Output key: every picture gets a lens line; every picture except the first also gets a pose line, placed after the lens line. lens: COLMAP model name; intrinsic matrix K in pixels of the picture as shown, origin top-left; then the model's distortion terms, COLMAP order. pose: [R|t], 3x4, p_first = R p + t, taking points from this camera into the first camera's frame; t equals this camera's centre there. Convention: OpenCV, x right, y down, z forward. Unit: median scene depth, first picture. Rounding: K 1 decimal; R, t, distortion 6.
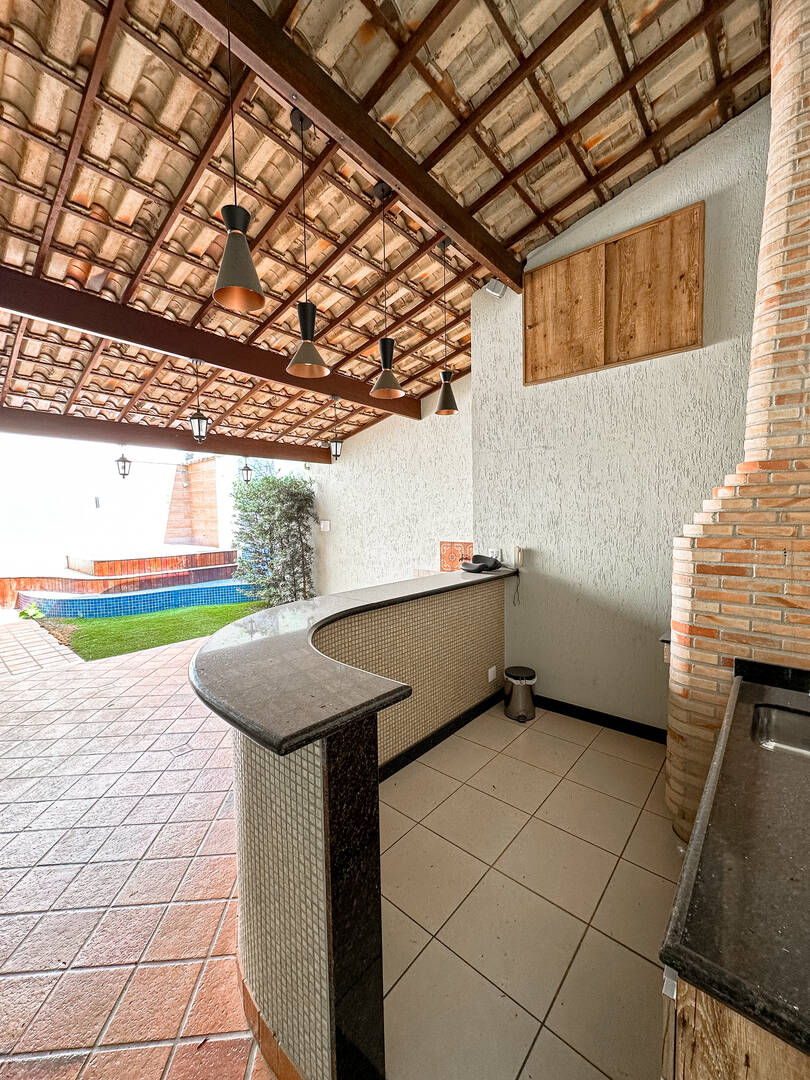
lens RADIAL K [[429.7, 0, 402.8], [0, 429.7, 539.1], [0, 0, 1]] dist [-0.000031, 0.000083]
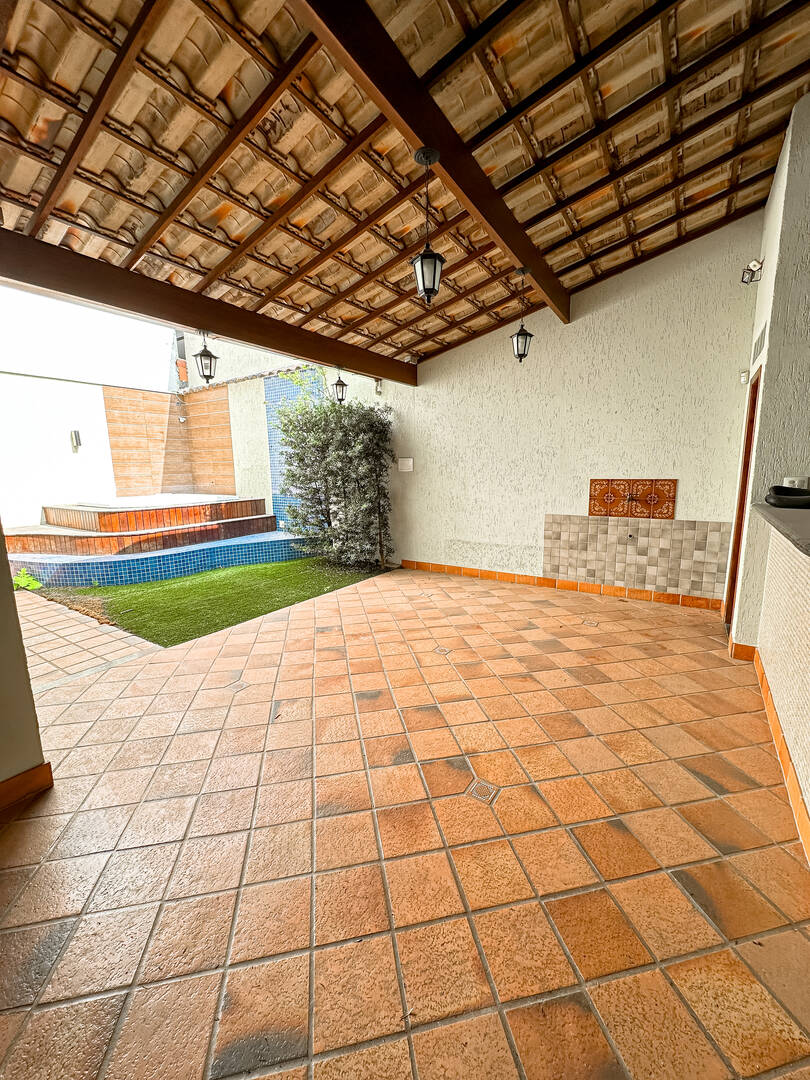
lens RADIAL K [[429.7, 0, 407.1], [0, 429.7, 539.6], [0, 0, 1]] dist [-0.000031, 0.000083]
pose [[0.991658, -0.023084, 0.126811, -0.281212], [0.009171, 0.993975, 0.109224, 0.021060], [-0.128568, -0.107149, 0.985895, 0.173028]]
